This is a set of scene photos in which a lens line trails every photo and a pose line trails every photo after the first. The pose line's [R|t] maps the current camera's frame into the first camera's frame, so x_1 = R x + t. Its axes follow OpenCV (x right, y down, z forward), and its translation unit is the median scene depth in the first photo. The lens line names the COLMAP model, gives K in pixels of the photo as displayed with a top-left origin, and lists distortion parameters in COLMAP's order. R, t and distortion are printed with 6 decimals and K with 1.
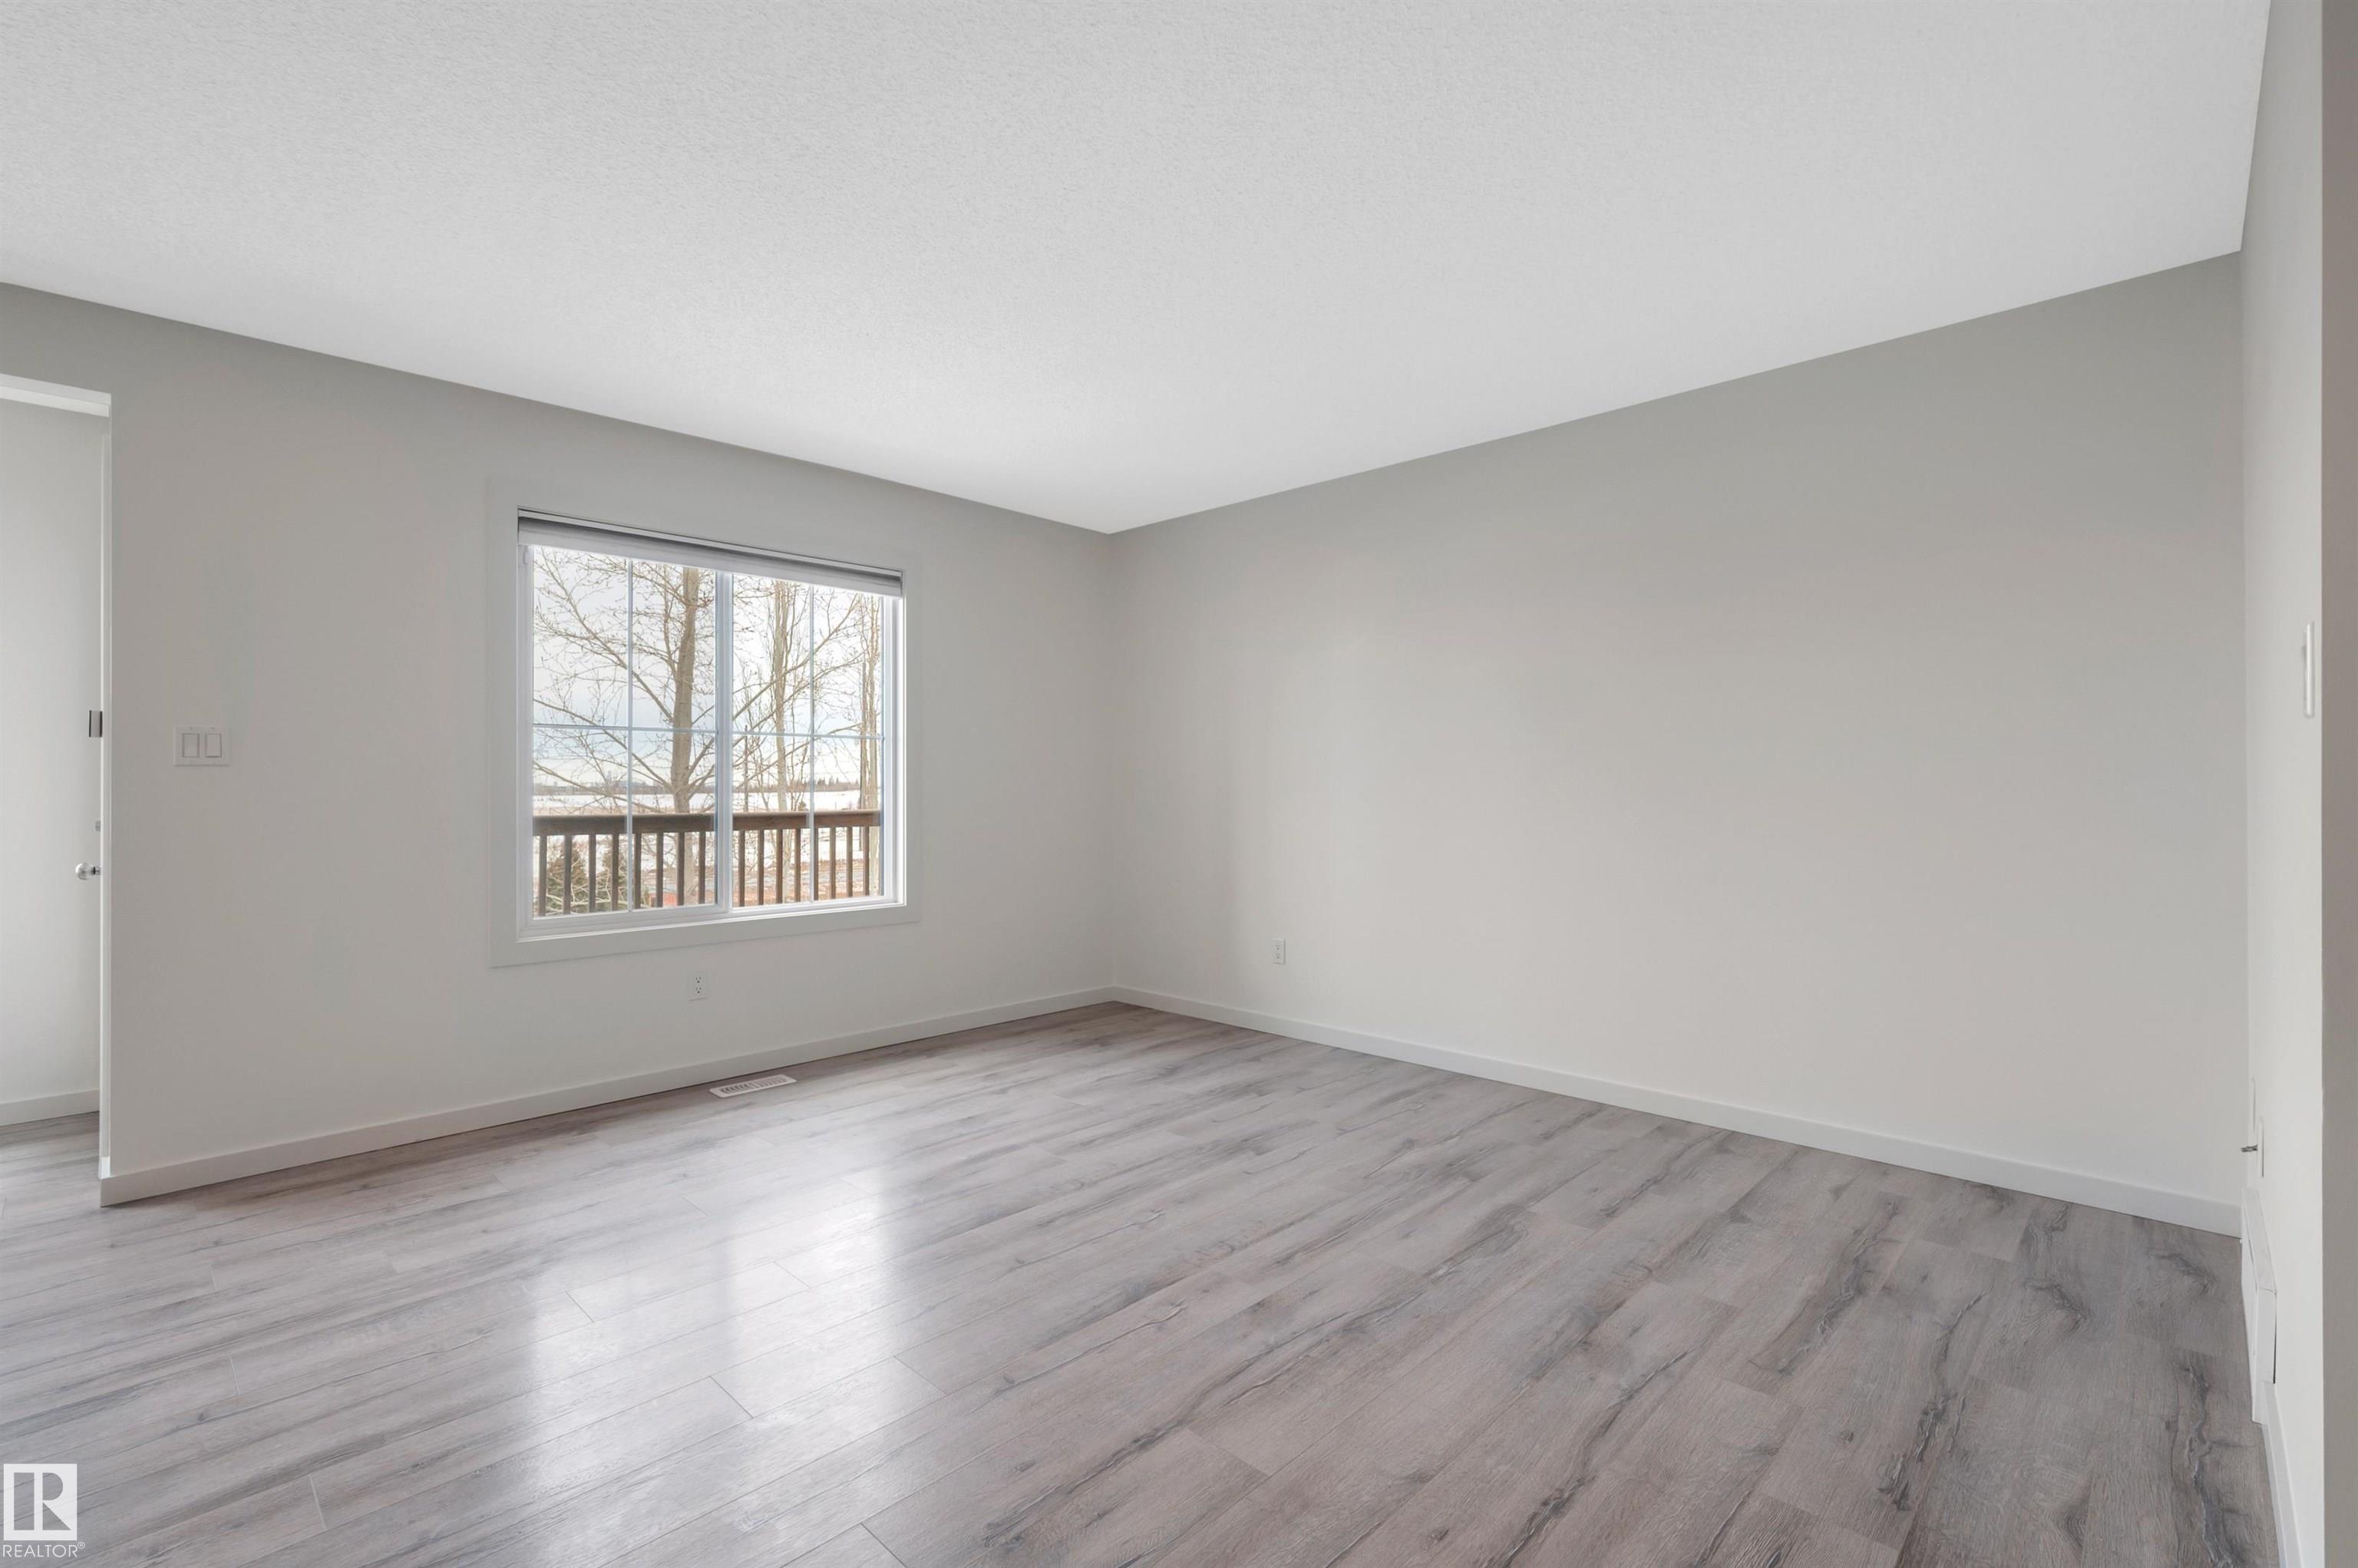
lens RADIAL K [[1063.7, 0, 1179.1], [0, 1063.7, 789.2], [0, 0, 1]] dist [0.000195, -0.000119]
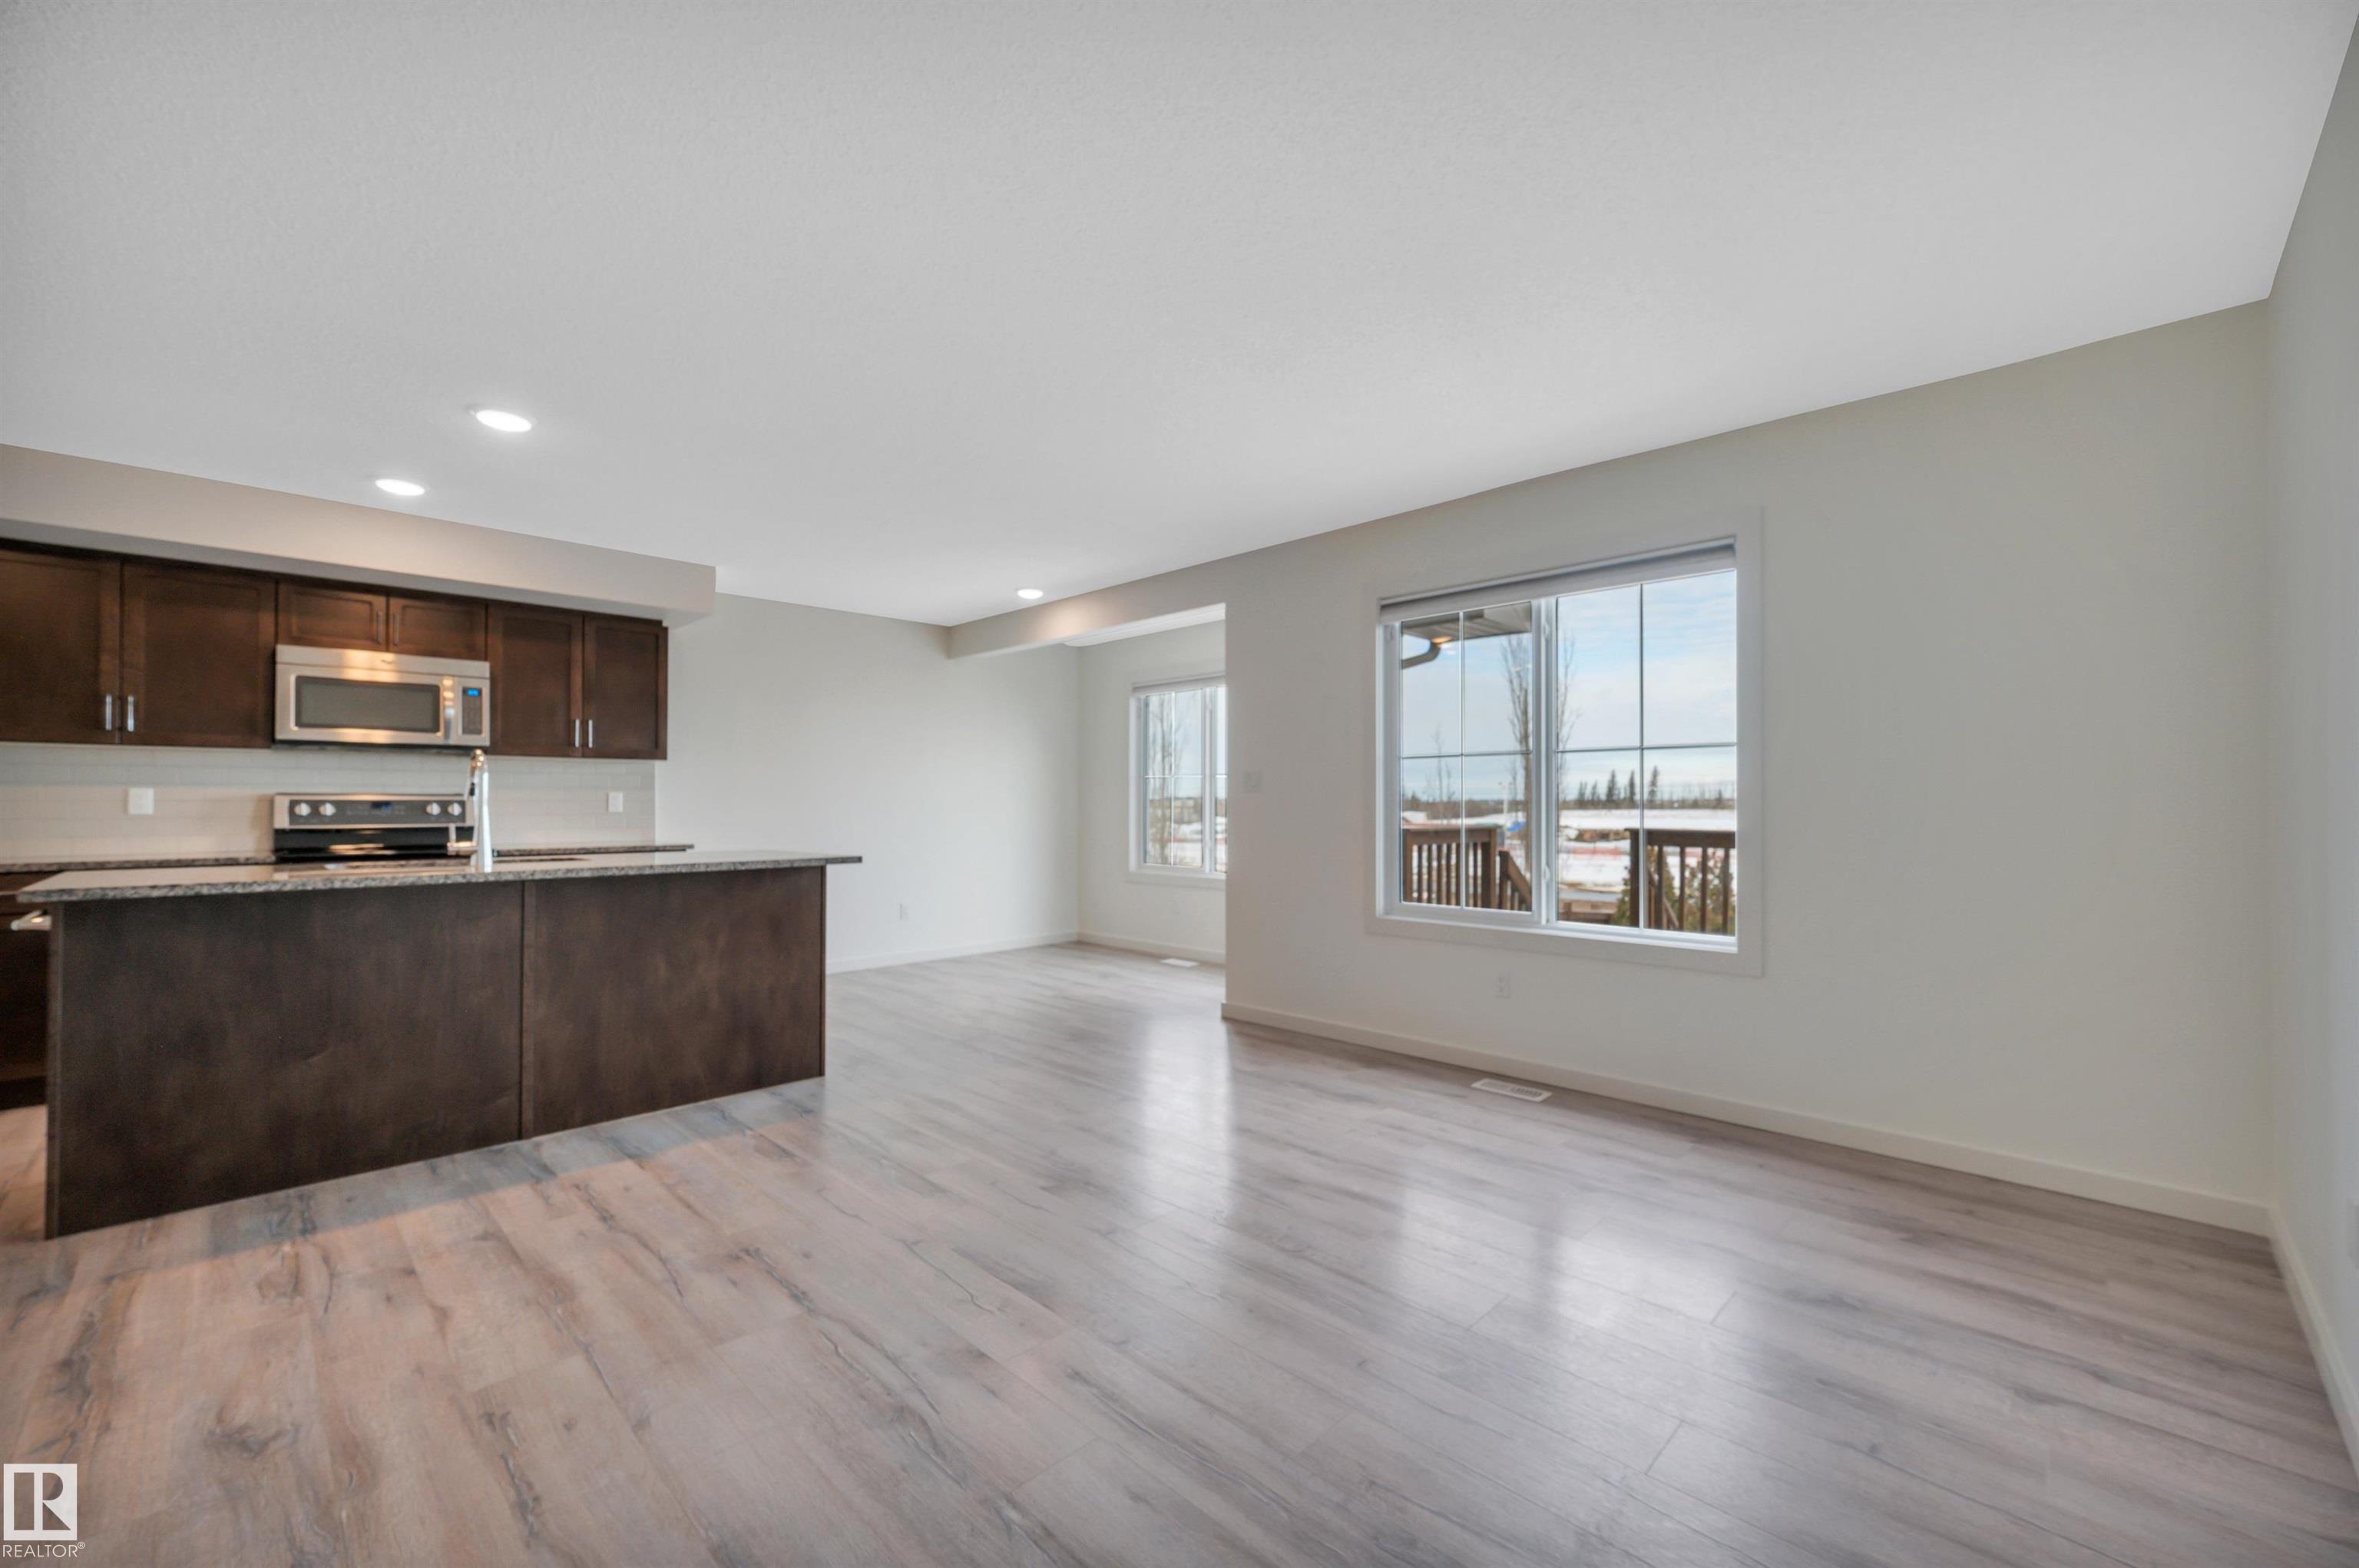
lens RADIAL K [[941.3, 0, 1187.0], [0, 941.3, 786.7], [0, 0, 1]] dist [0.003189, 0.000592]
pose [[-0.018926, -0.015888, -0.999695, 0.665822], [0.001992, 0.999871, -0.015929, -0.005964], [0.999819, -0.002293, -0.018892, 0.869107]]
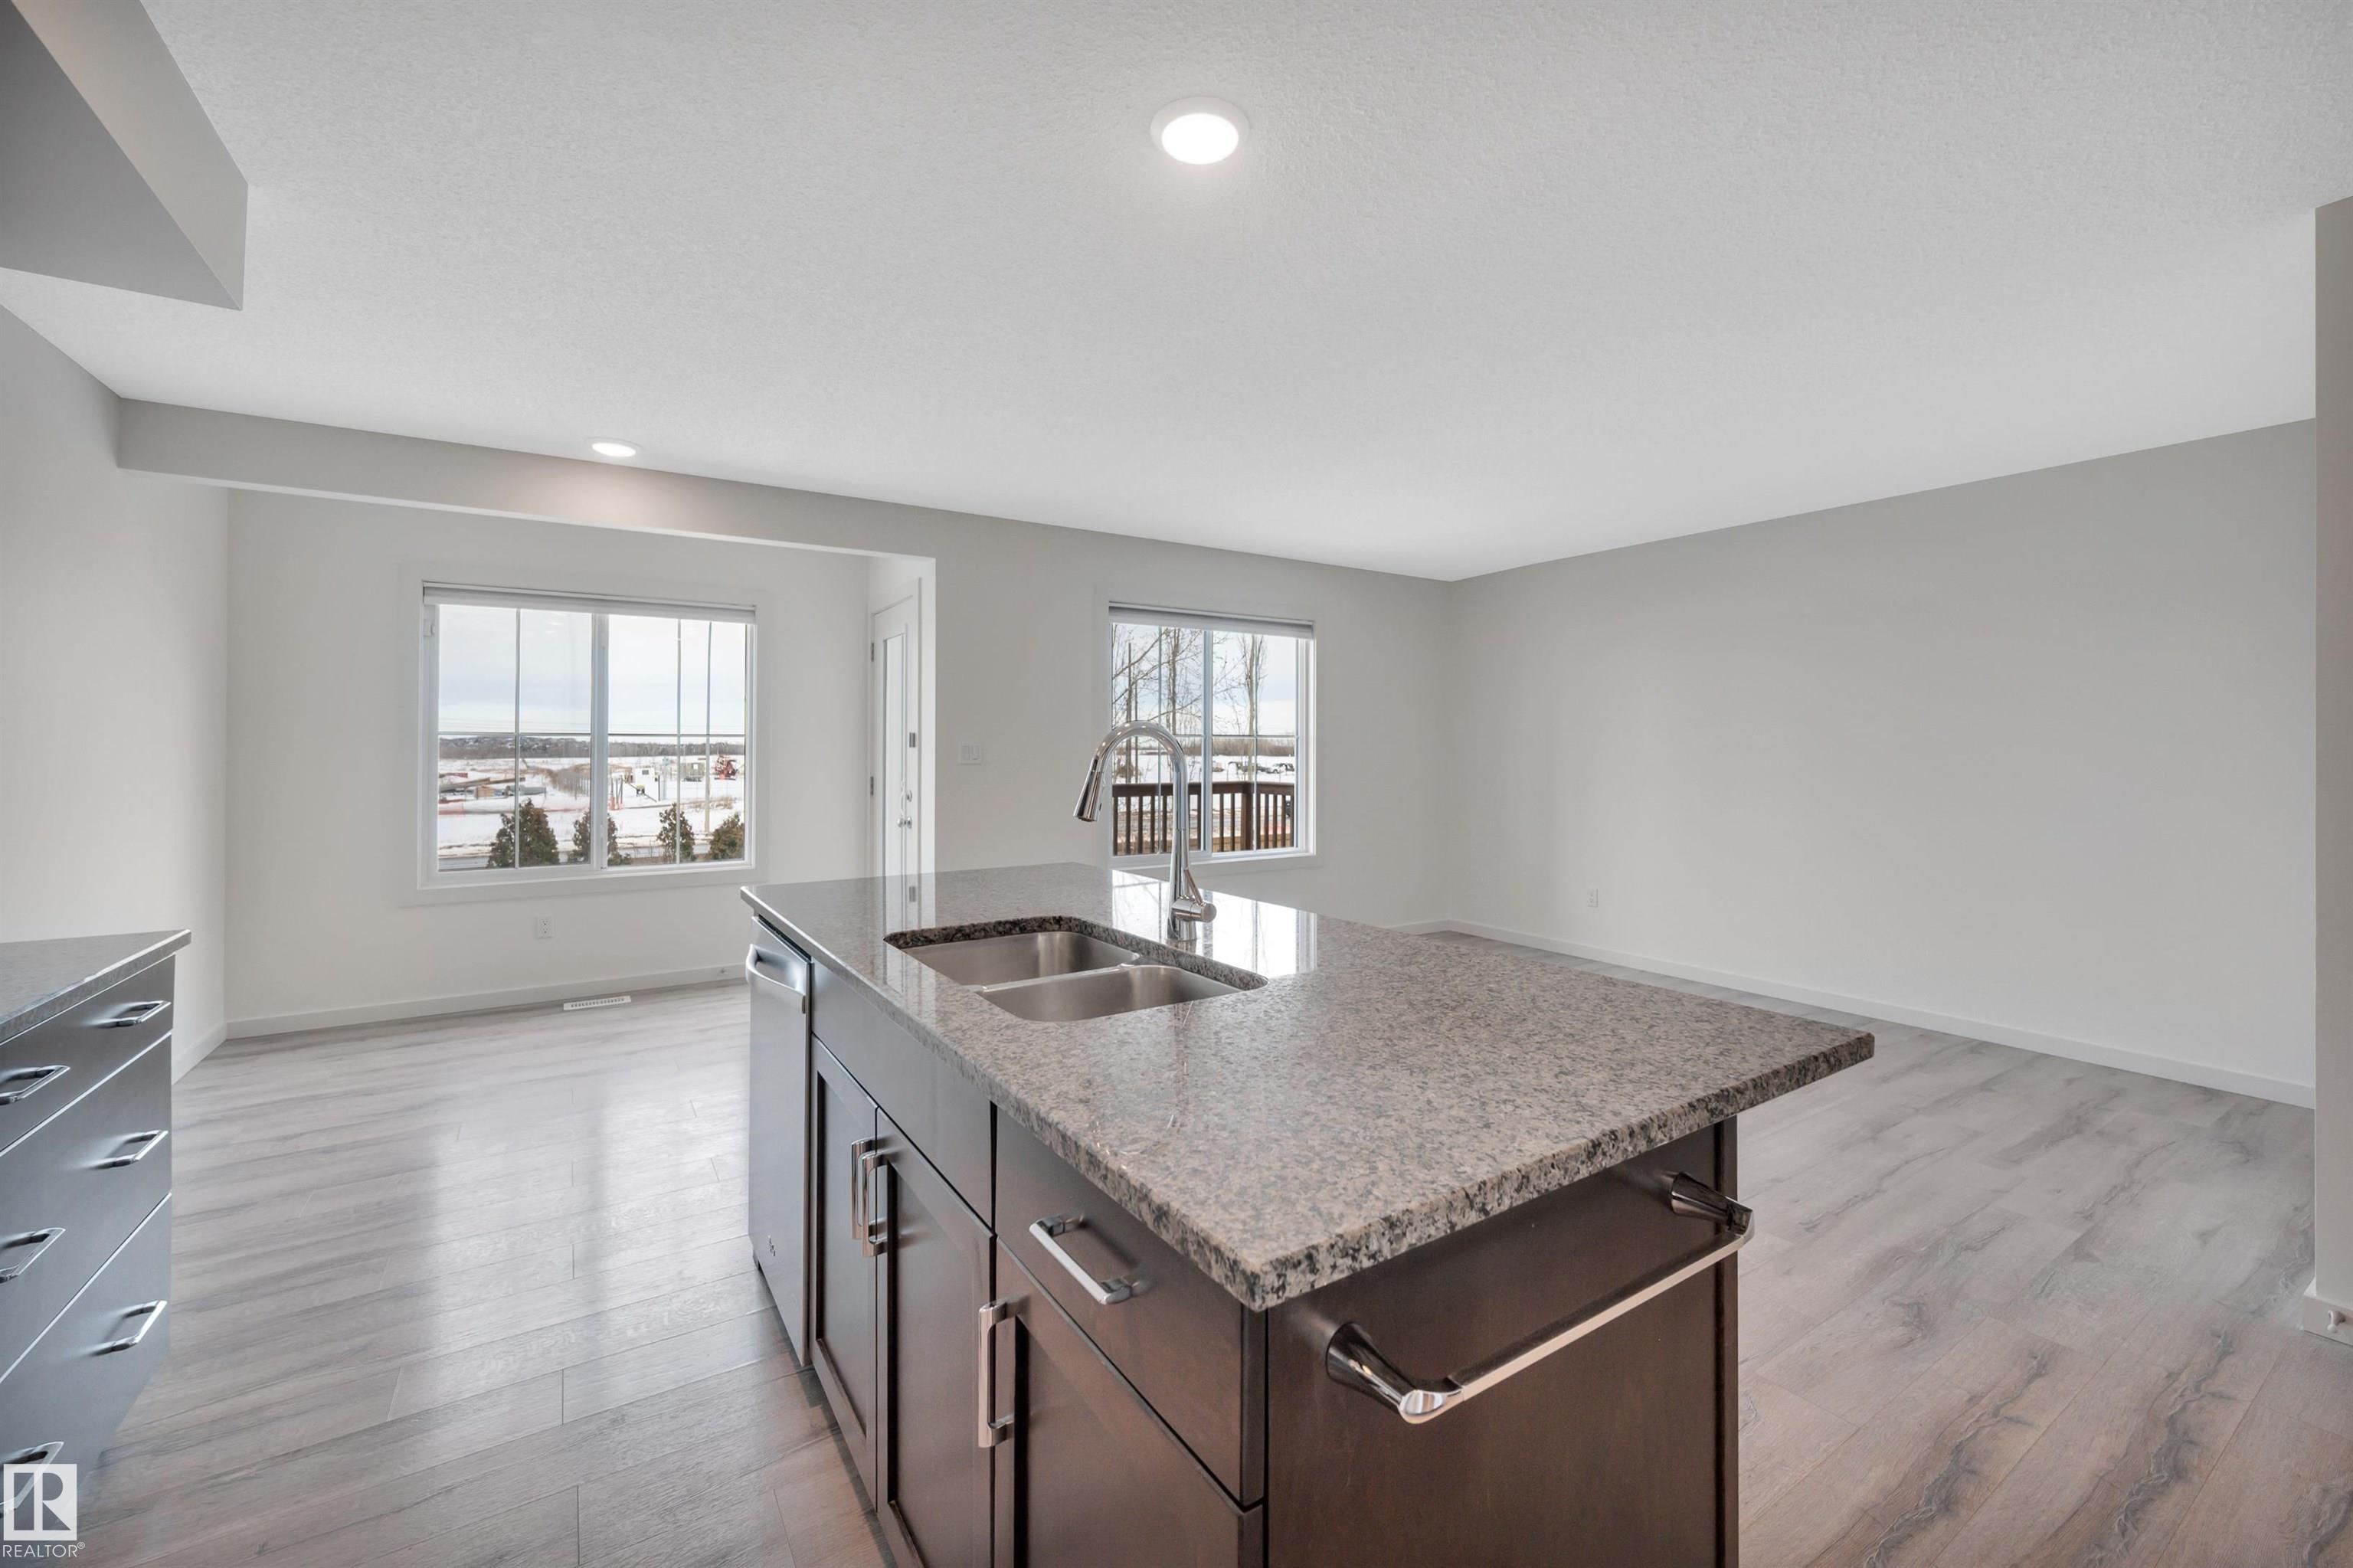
lens RADIAL K [[938.9, 0, 1181.1], [0, 938.9, 777.6], [0, 0, 1]] dist [0.003189, 0.000592]
pose [[0.972257, 0.012400, -0.233585, -0.220961], [-0.005728, 0.999557, 0.029220, -0.049574], [0.233844, -0.027072, 0.971897, -0.440332]]
